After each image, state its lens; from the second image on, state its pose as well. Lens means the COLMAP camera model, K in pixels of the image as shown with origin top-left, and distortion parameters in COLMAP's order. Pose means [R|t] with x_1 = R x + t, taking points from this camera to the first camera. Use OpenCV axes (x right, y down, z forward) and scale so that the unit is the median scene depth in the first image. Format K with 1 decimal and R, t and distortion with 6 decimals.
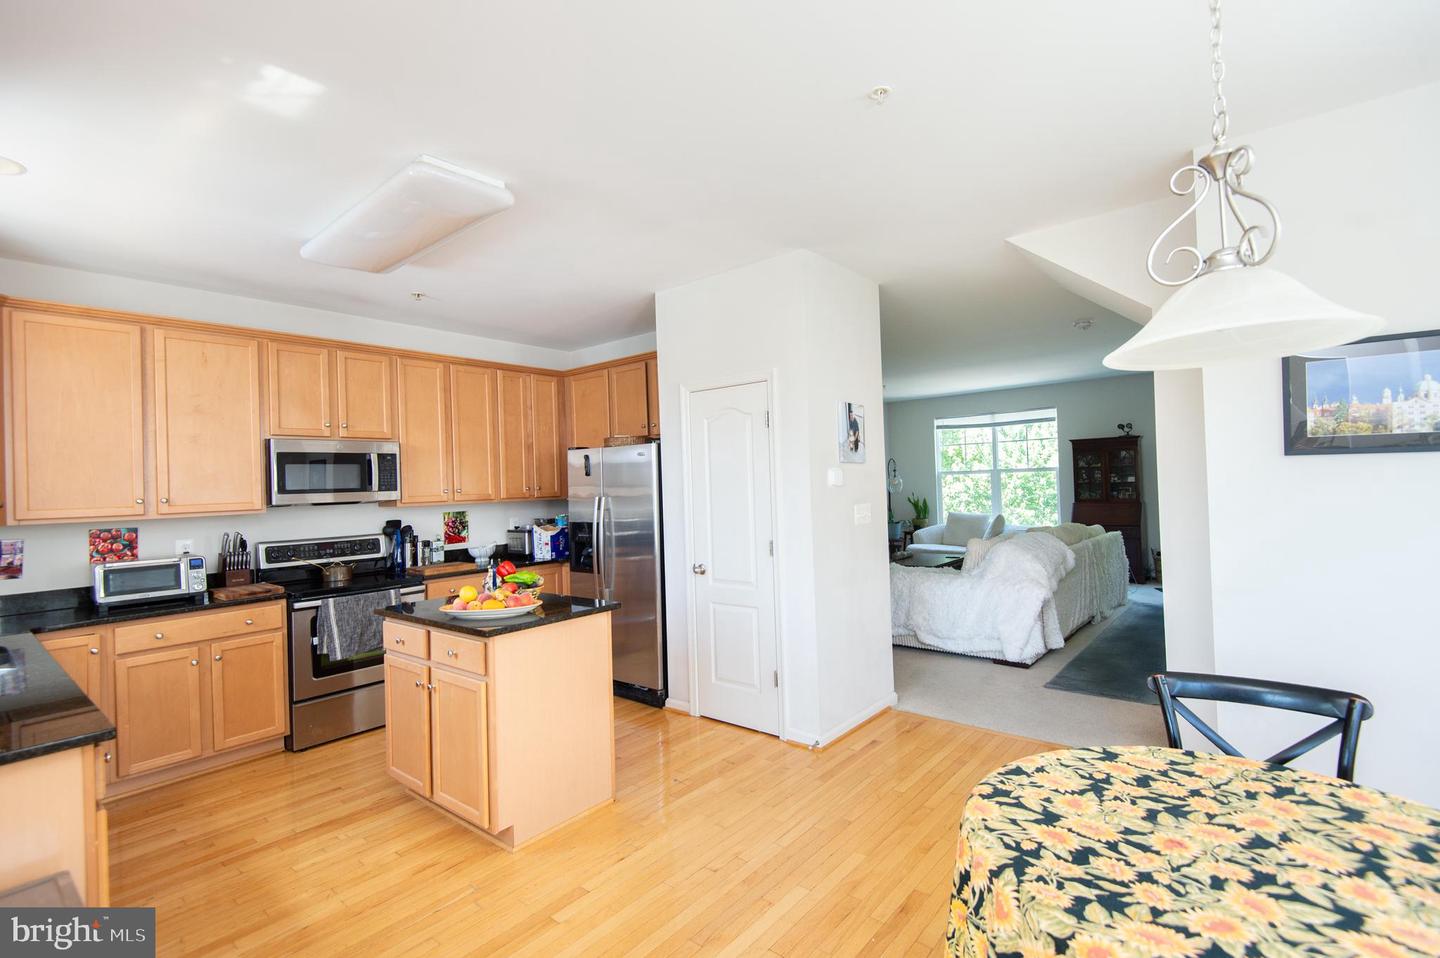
lens RADIAL K [[669.3, 0, 723.9], [0, 669.3, 478.3], [0, 0, 1]] dist [0.026099, -0.012870]
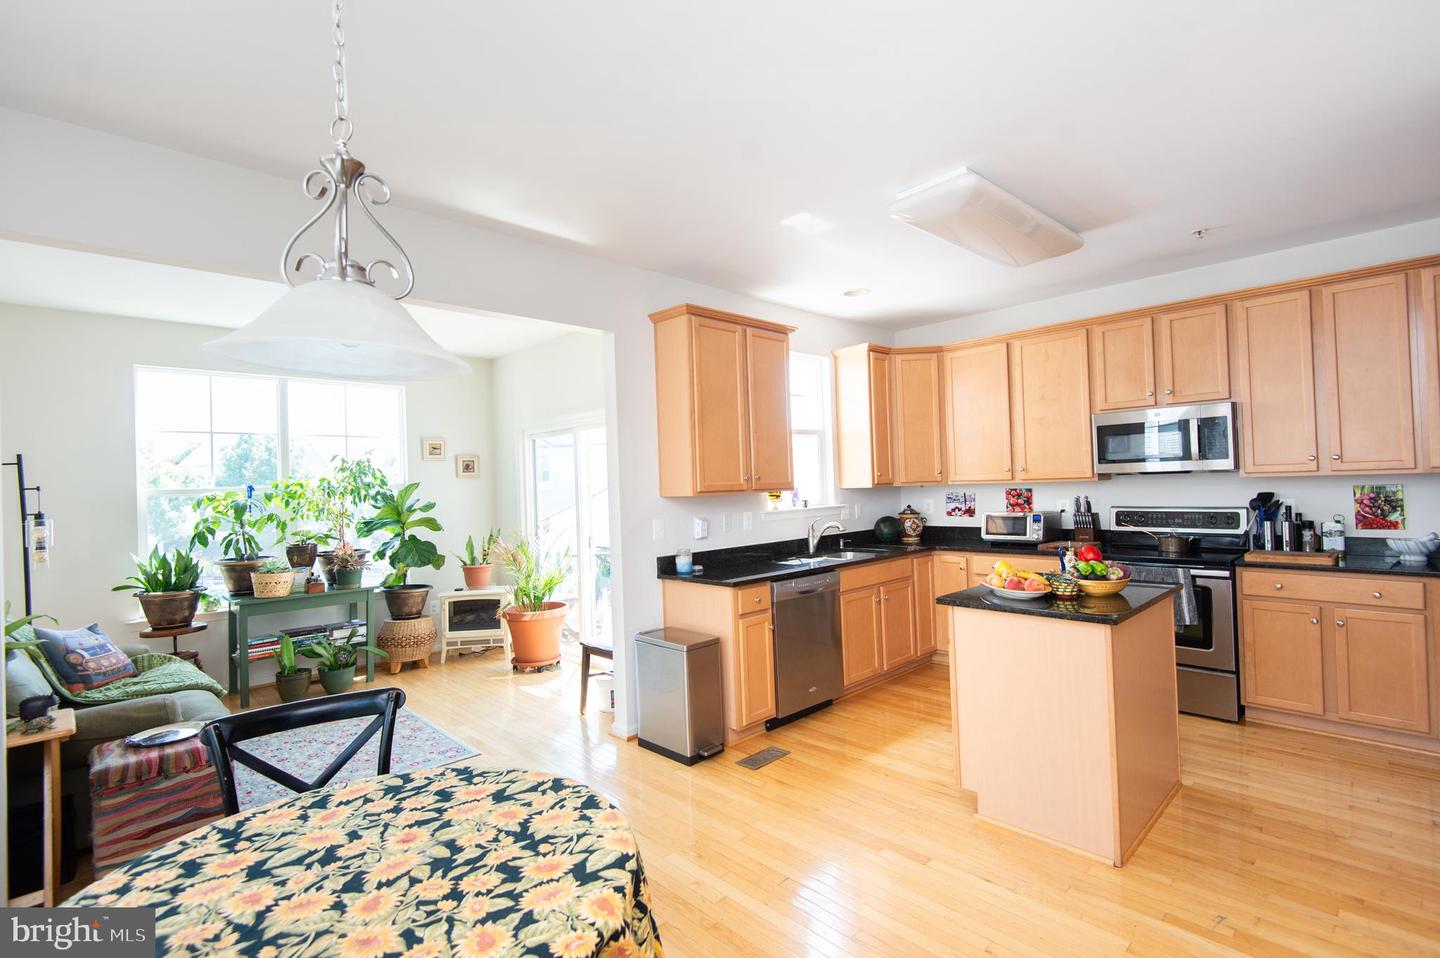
lens RADIAL K [[669.3, 0, 718.1], [0, 669.3, 476.4], [0, 0, 1]] dist [0.026099, -0.012870]
pose [[-0.115852, 0.027292, -0.992892, 0.514557], [0.045981, 0.998698, 0.022086, -0.009404], [0.992202, -0.043096, -0.116956, 0.509604]]
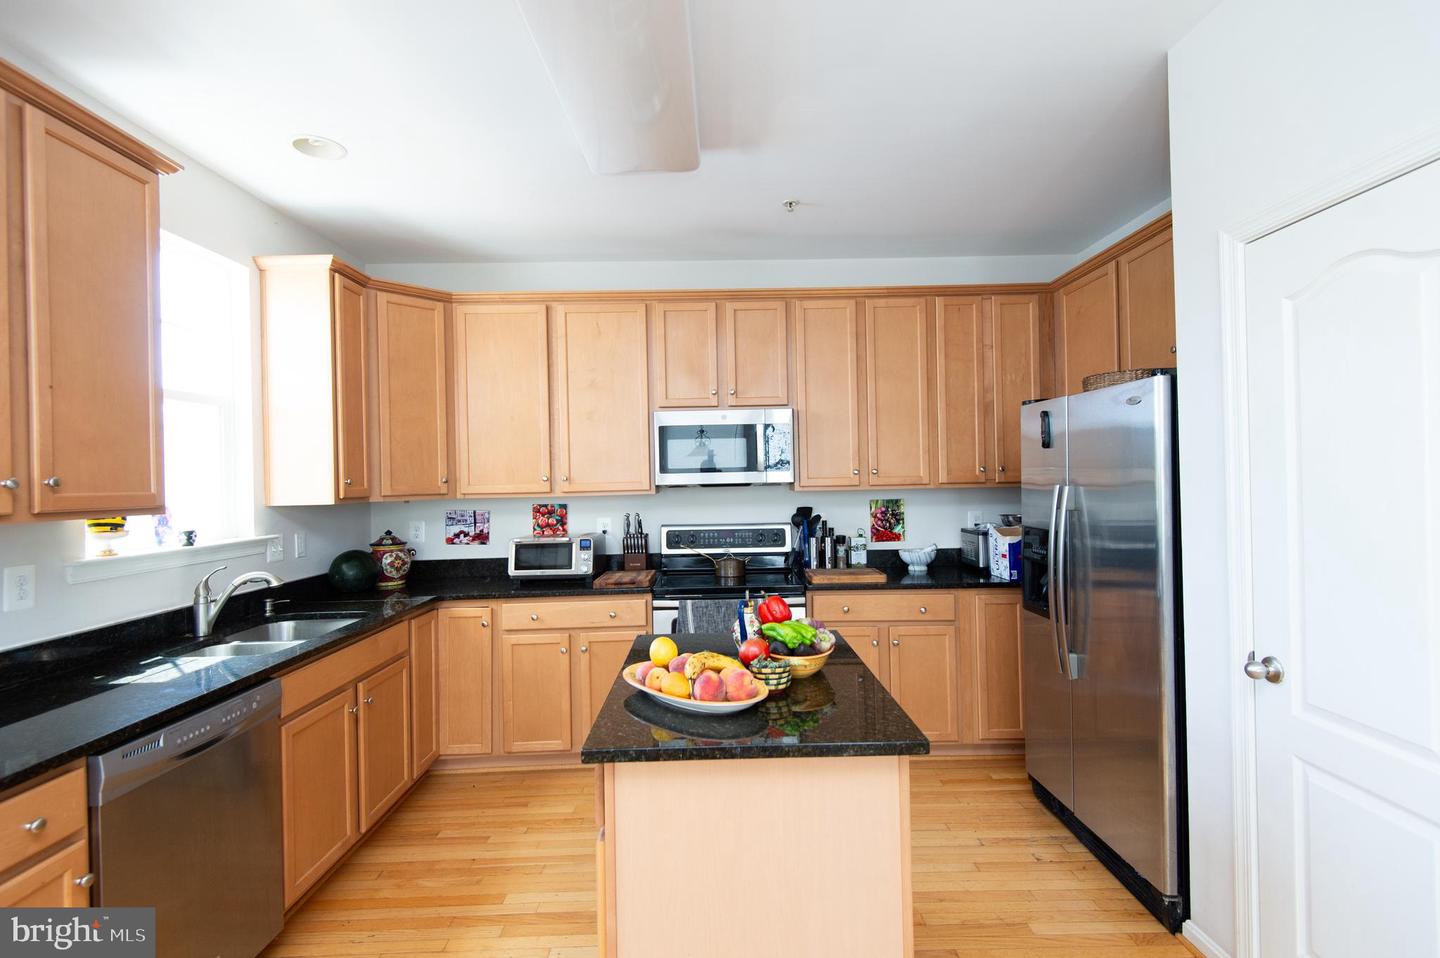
lens RADIAL K [[669.3, 0, 724.4], [0, 669.3, 476.6], [0, 0, 1]] dist [0.026099, -0.012870]
pose [[0.651232, 0.015974, -0.758710, 0.063753], [0.005630, 0.999649, 0.025880, 0.005386], [0.758858, -0.021126, 0.650914, 0.492040]]
